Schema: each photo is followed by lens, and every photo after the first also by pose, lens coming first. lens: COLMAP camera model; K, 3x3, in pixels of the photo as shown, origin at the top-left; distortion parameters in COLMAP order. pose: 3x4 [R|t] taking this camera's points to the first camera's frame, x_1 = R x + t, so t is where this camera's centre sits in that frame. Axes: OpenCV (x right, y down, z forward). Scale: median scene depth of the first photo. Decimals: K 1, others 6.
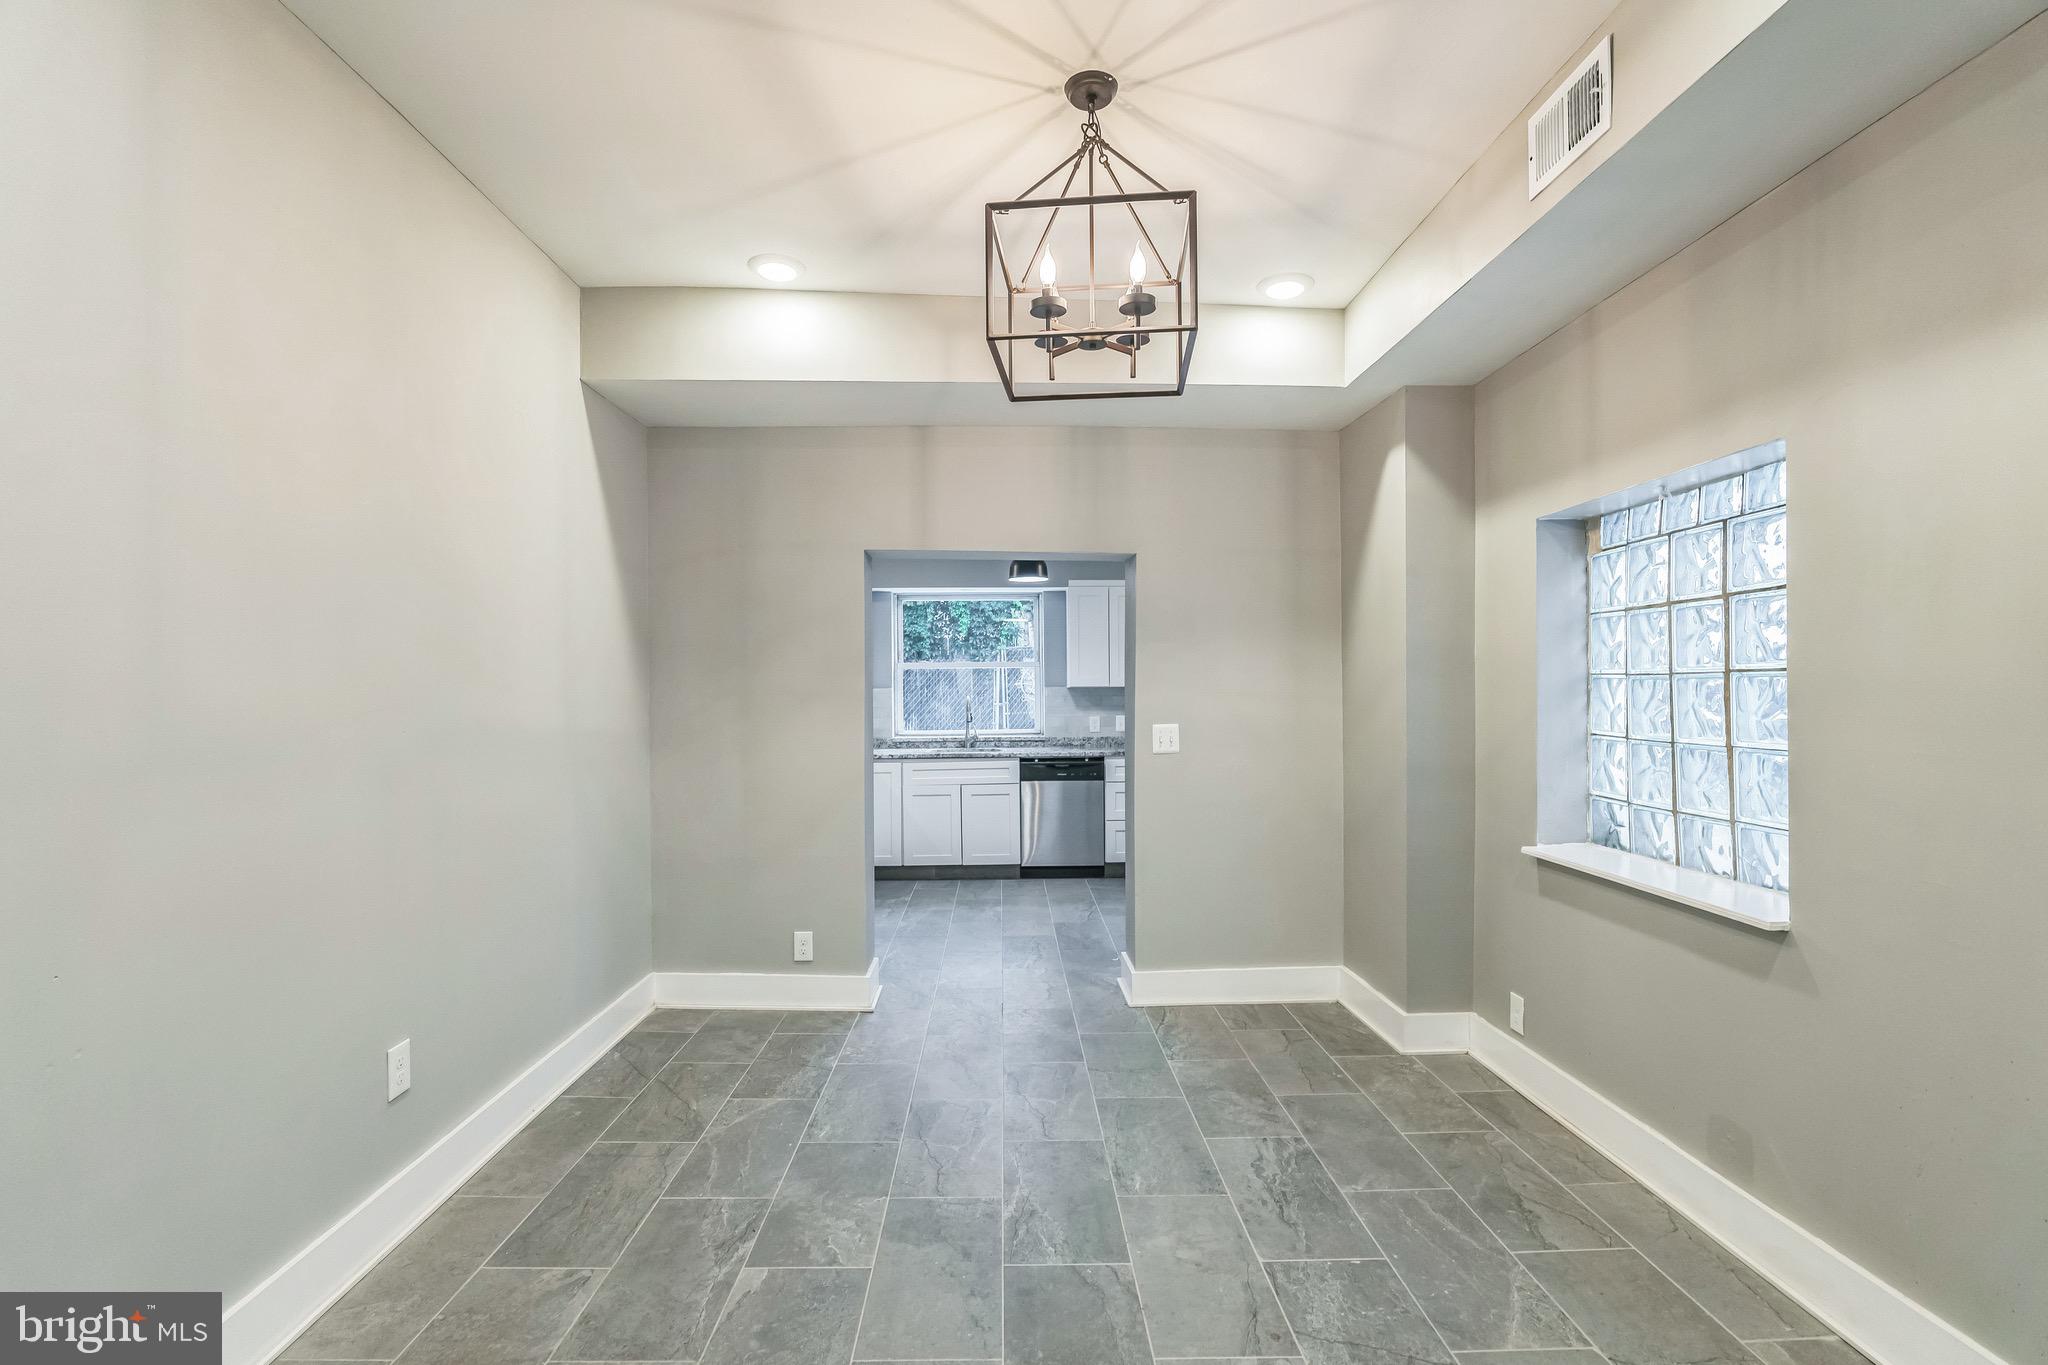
lens RADIAL K [[931.5, 0, 1024.0], [0, 931.5, 682.5], [0, 0, 1]] dist [-0.005084, 0.000519]
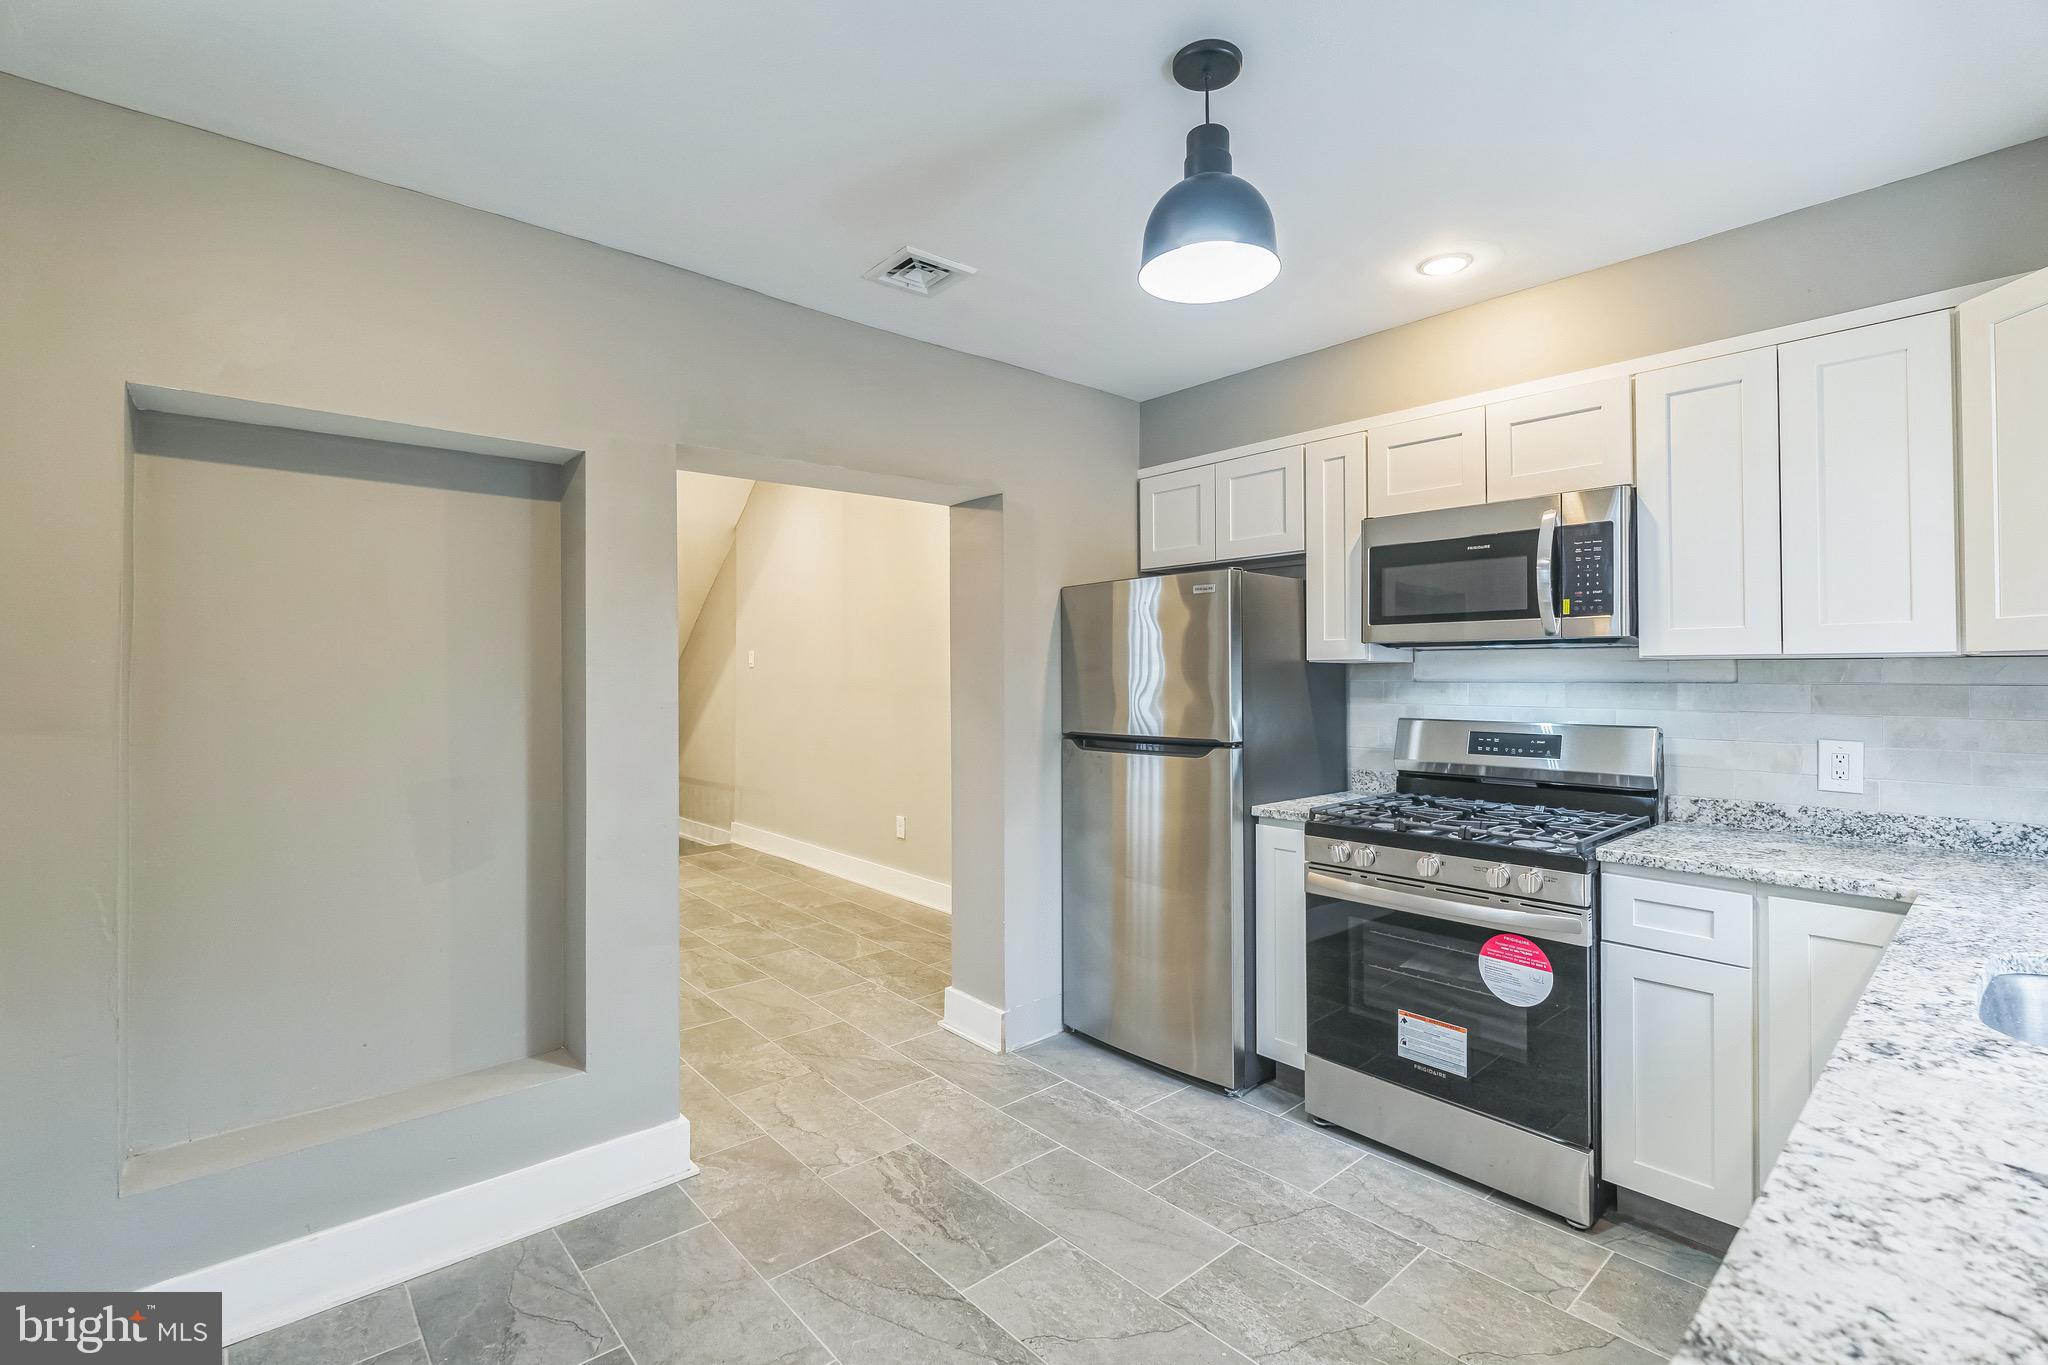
lens RADIAL K [[923.8, 0, 1021.5], [0, 923.8, 659.8], [0, 0, 1]] dist [-0.003629, 0.000012]
pose [[-0.768131, -0.001792, -0.640291, 0.204719], [0.011527, 0.999795, -0.016626, 0.011148], [0.640189, -0.020152, -0.767953, 1.030801]]
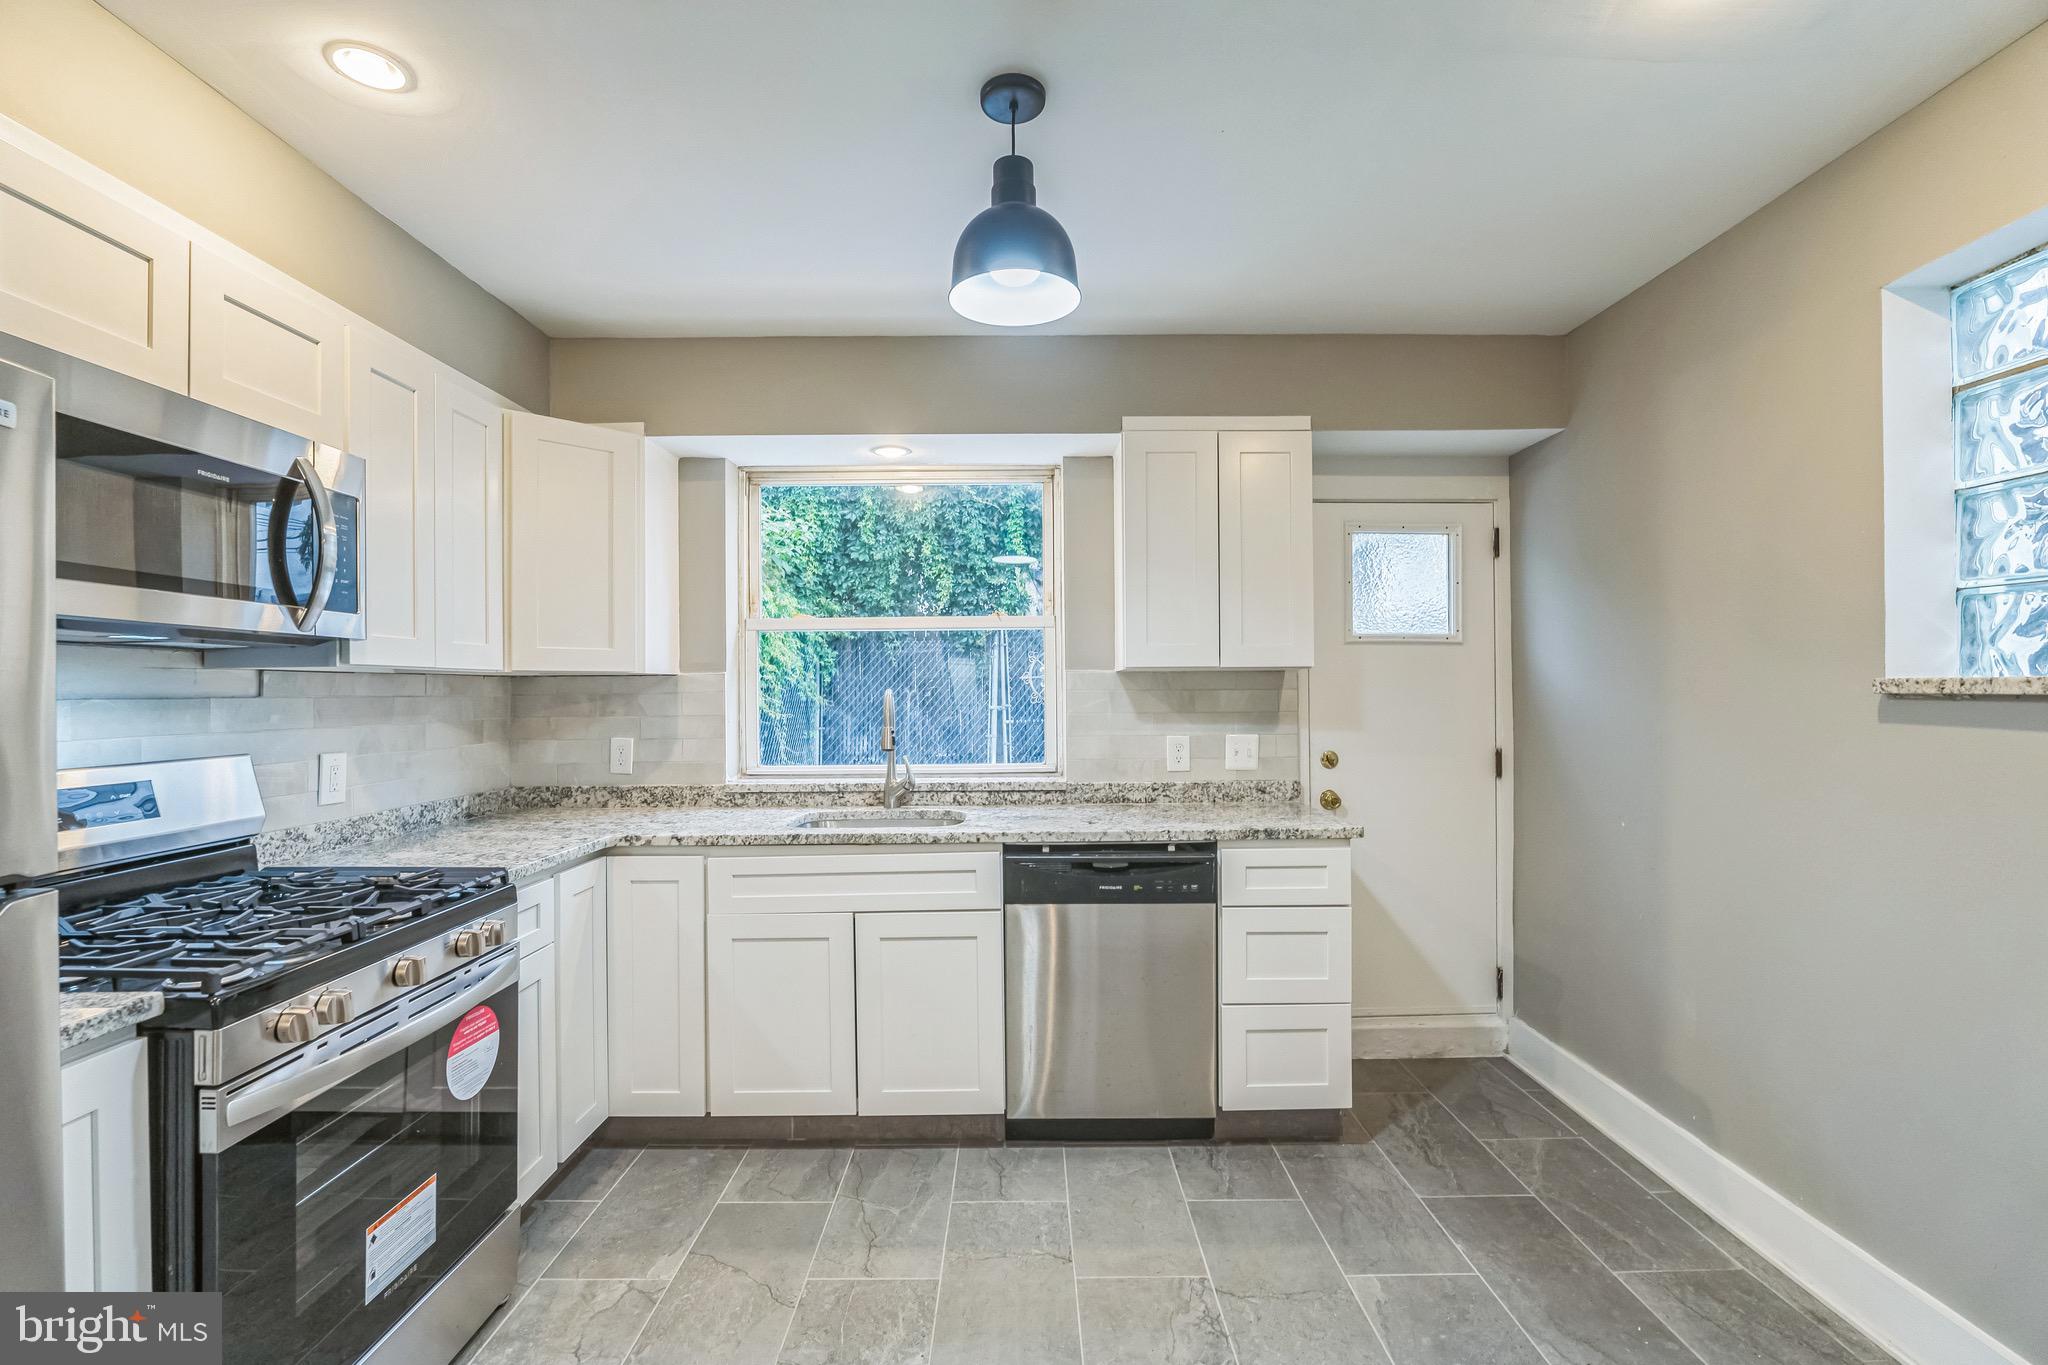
lens RADIAL K [[931.5, 0, 1024.0], [0, 931.5, 682.5], [0, 0, 1]] dist [-0.005084, 0.000519]
pose [[0.999814, 0.001953, -0.019202, 0.011499], [-0.001979, 0.999997, -0.001361, 0.012473], [0.019200, 0.001399, 0.999815, 0.603143]]
